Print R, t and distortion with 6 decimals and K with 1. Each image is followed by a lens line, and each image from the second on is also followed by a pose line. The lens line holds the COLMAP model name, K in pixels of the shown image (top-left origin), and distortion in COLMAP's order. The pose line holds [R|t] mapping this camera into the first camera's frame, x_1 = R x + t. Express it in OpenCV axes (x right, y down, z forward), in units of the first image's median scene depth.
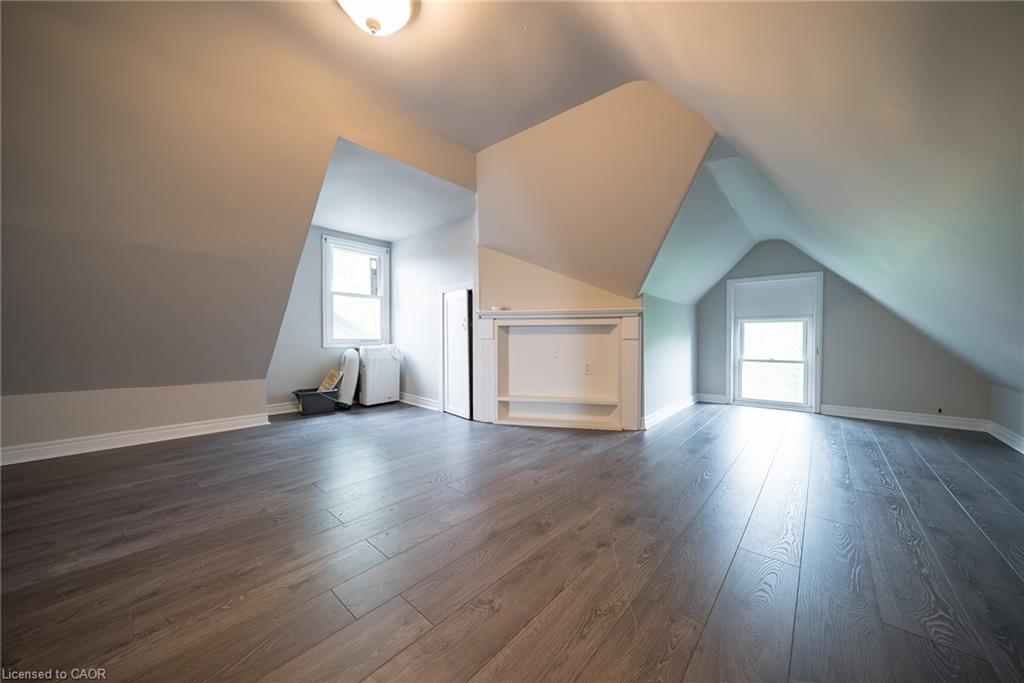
lens RADIAL K [[354.3, 0, 508.2], [0, 354.3, 344.4], [0, 0, 1]] dist [-0.006935, -0.000096]
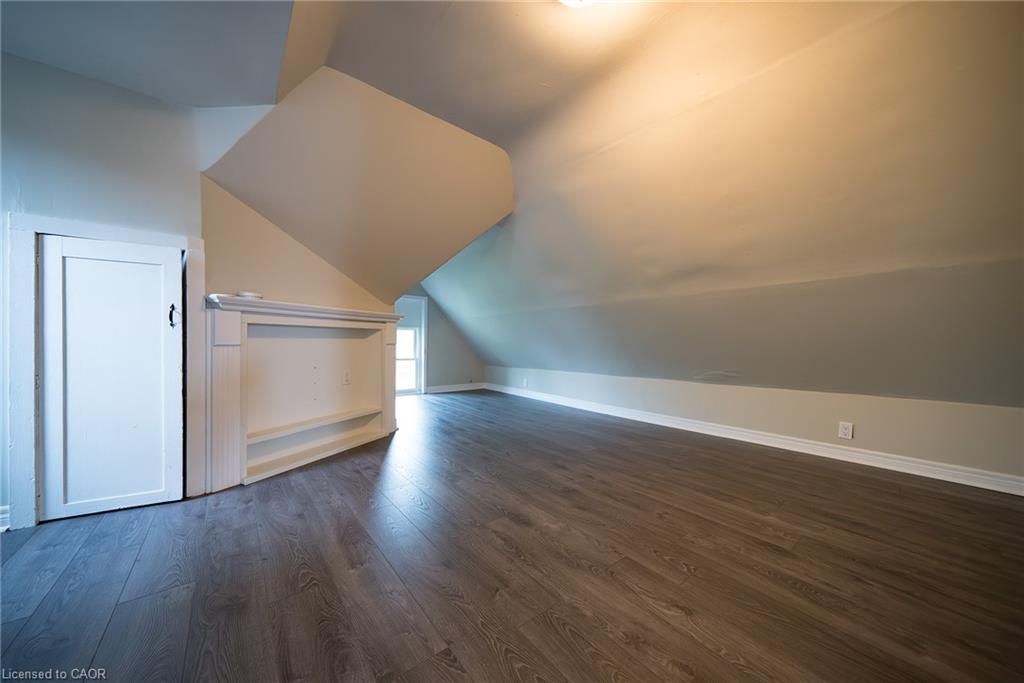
lens RADIAL K [[354.3, 0, 509.2], [0, 354.3, 340.8], [0, 0, 1]] dist [-0.006935, -0.000096]
pose [[0.161037, 0.002226, 0.986946, -0.573400], [0.008515, 0.999957, -0.003645, -0.016388], [-0.986912, 0.008990, 0.161011, 0.463782]]
